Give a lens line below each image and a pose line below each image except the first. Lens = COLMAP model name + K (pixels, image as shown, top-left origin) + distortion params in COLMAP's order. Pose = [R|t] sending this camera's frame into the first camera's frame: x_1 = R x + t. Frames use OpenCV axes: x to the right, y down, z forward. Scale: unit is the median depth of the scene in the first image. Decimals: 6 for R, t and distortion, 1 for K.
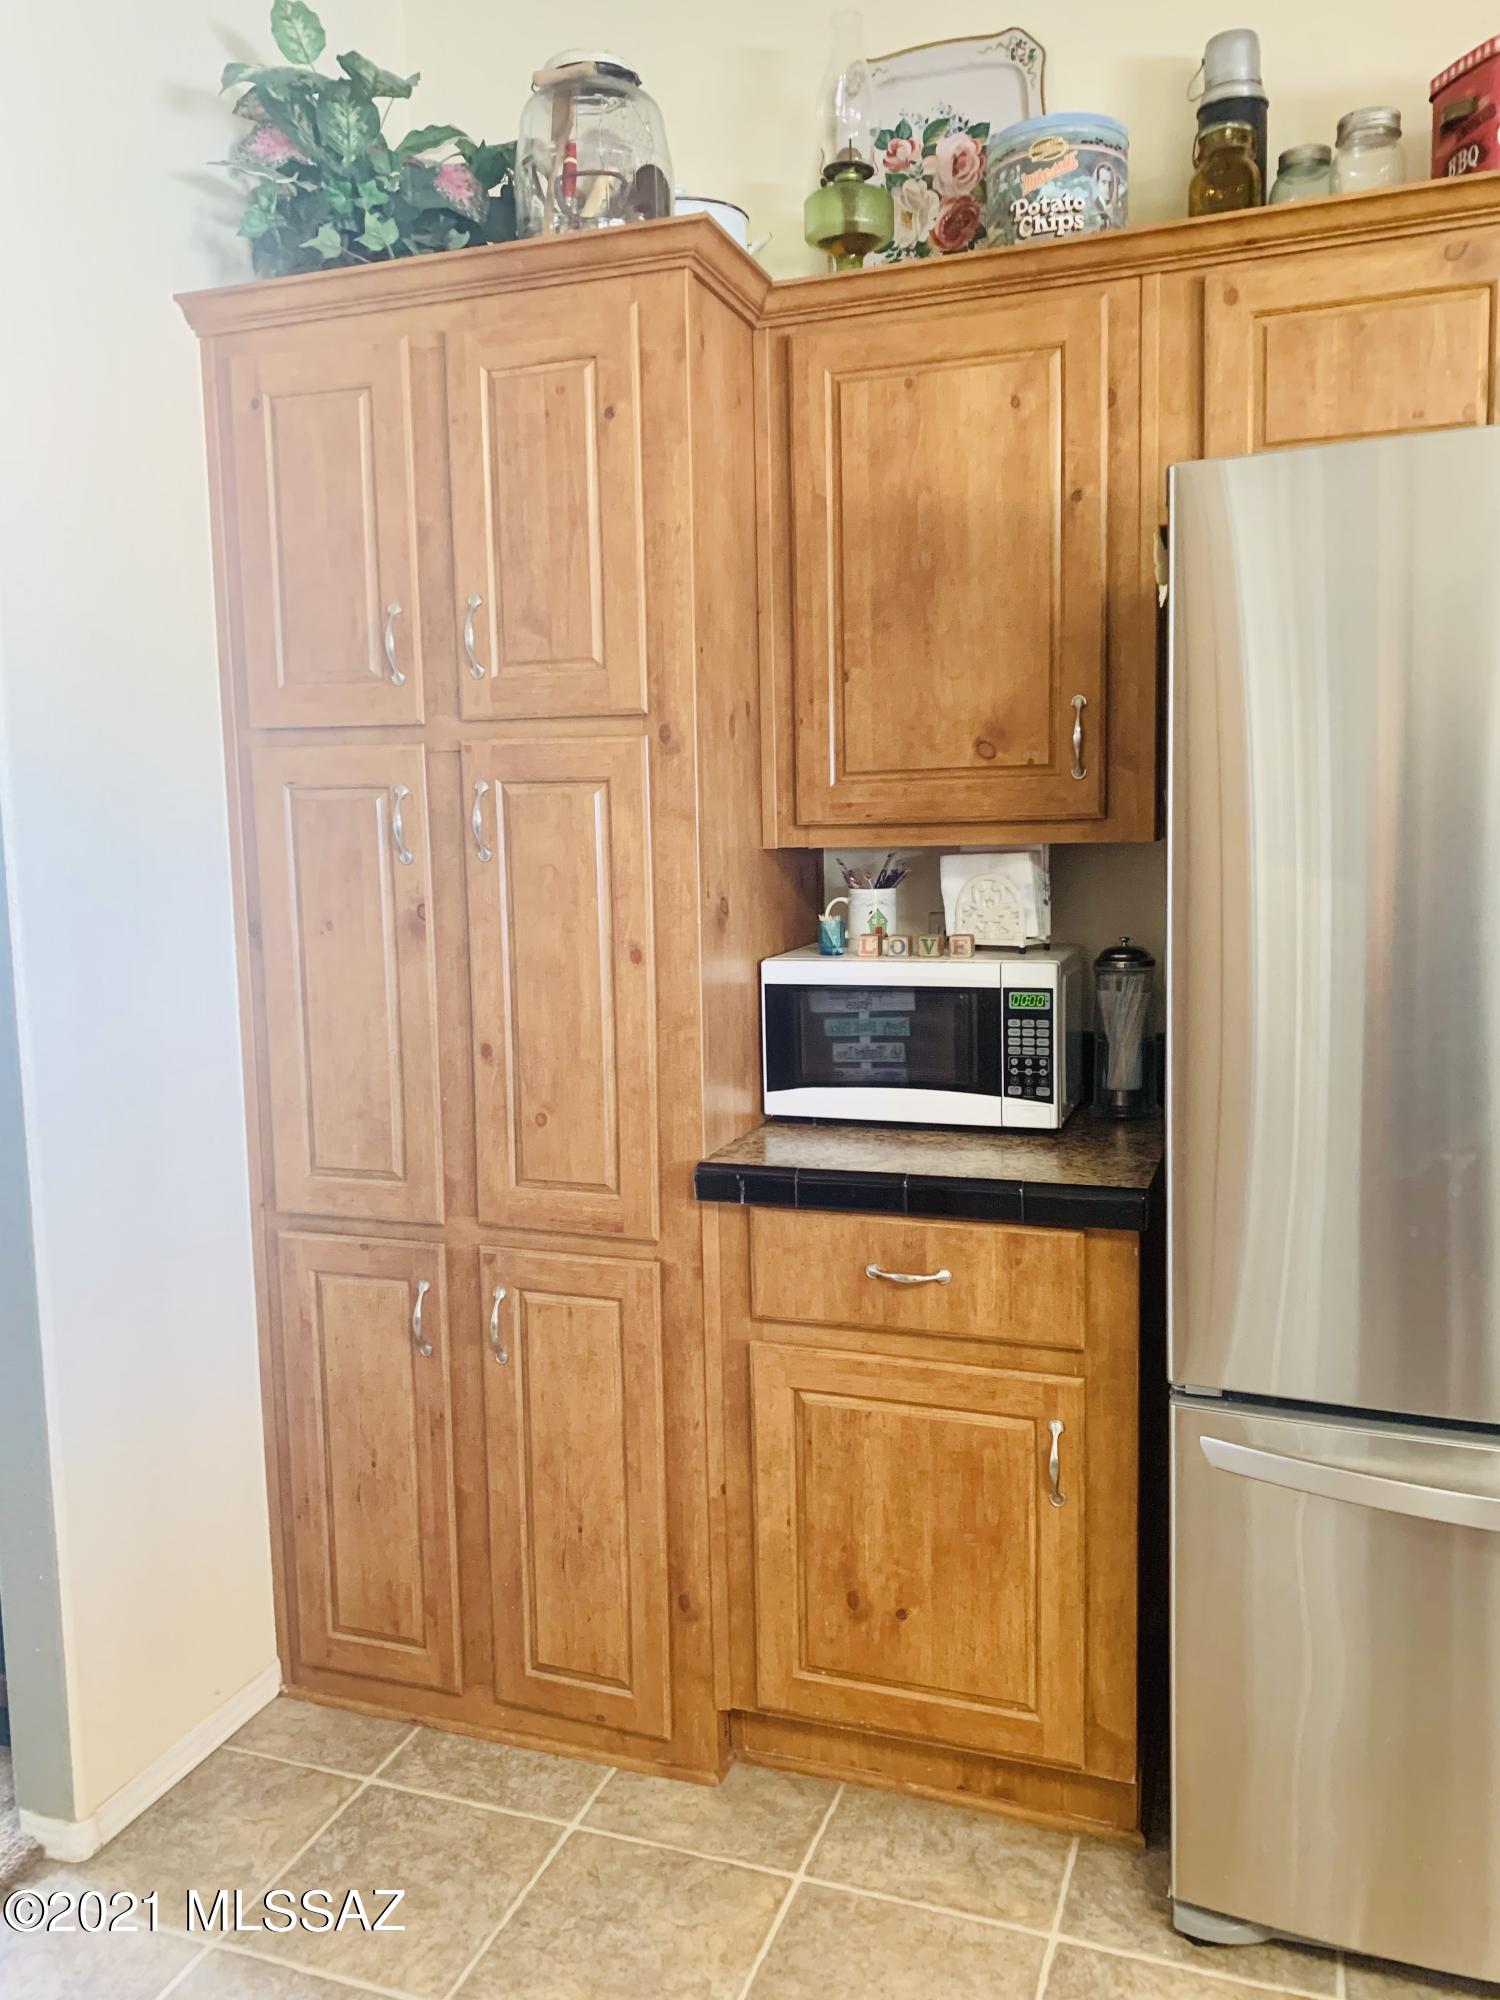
lens RADIAL K [[1521.9, 0, 755.2], [0, 1521.9, 983.7], [0, 0, 1]] dist [0.040863, -0.039206]
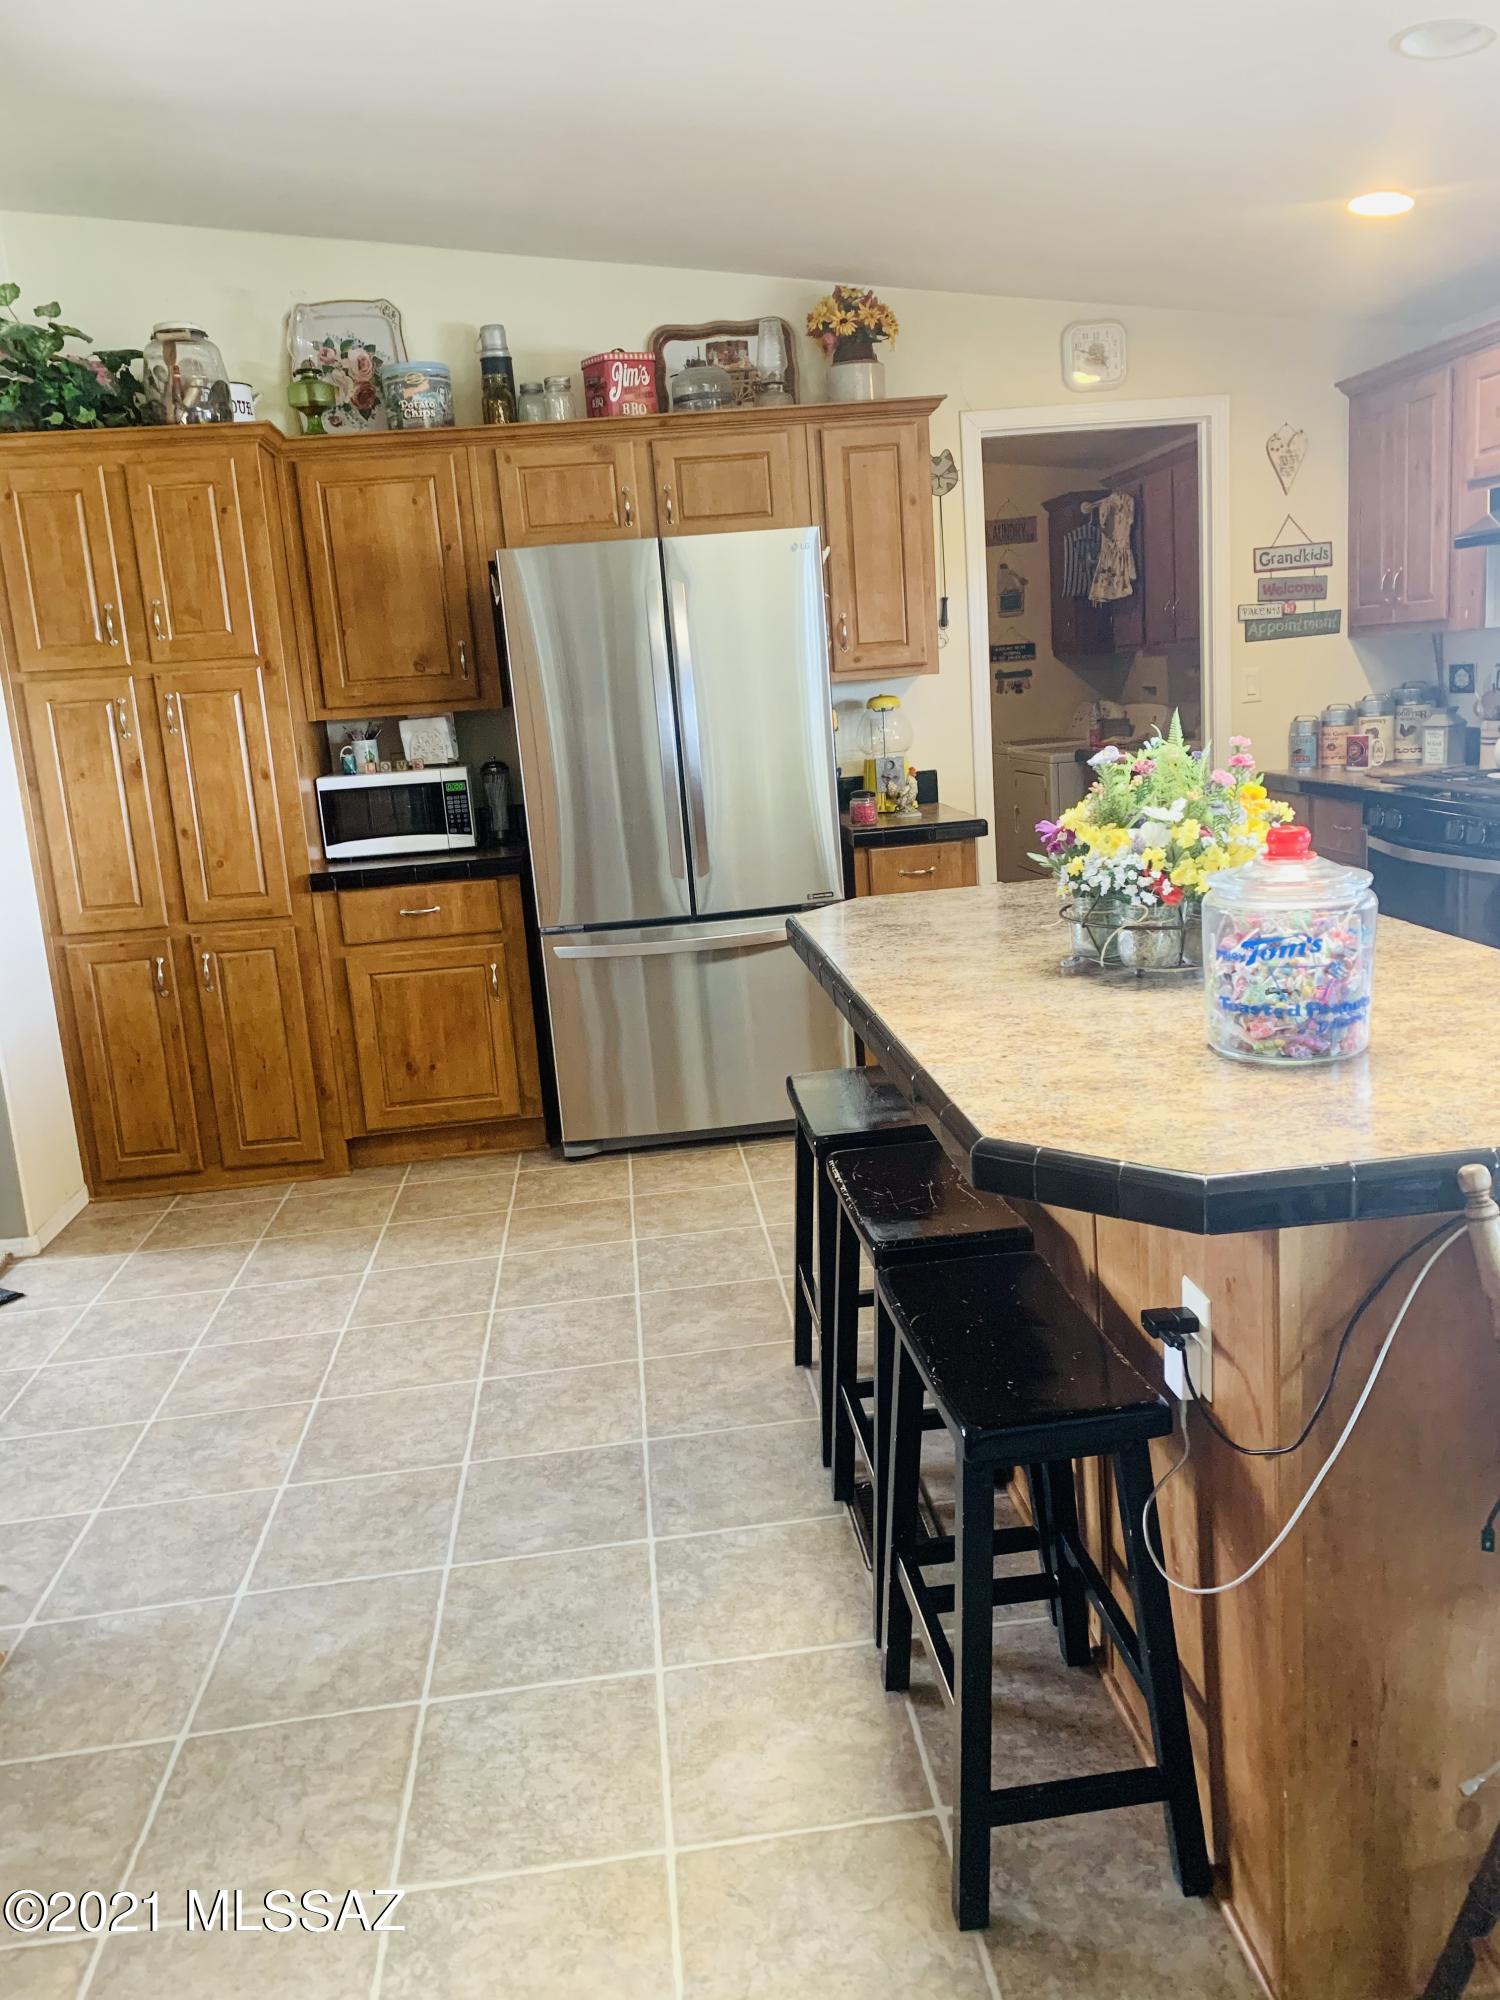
lens RADIAL K [[1521.9, 0, 750.7], [0, 1521.9, 987.4], [0, 0, 1]] dist [0.040863, -0.039206]
pose [[0.899495, -0.130299, 0.417051, -0.374185], [0.100153, 0.990572, 0.093473, 0.132392], [-0.425298, -0.042310, 0.904064, -1.116468]]
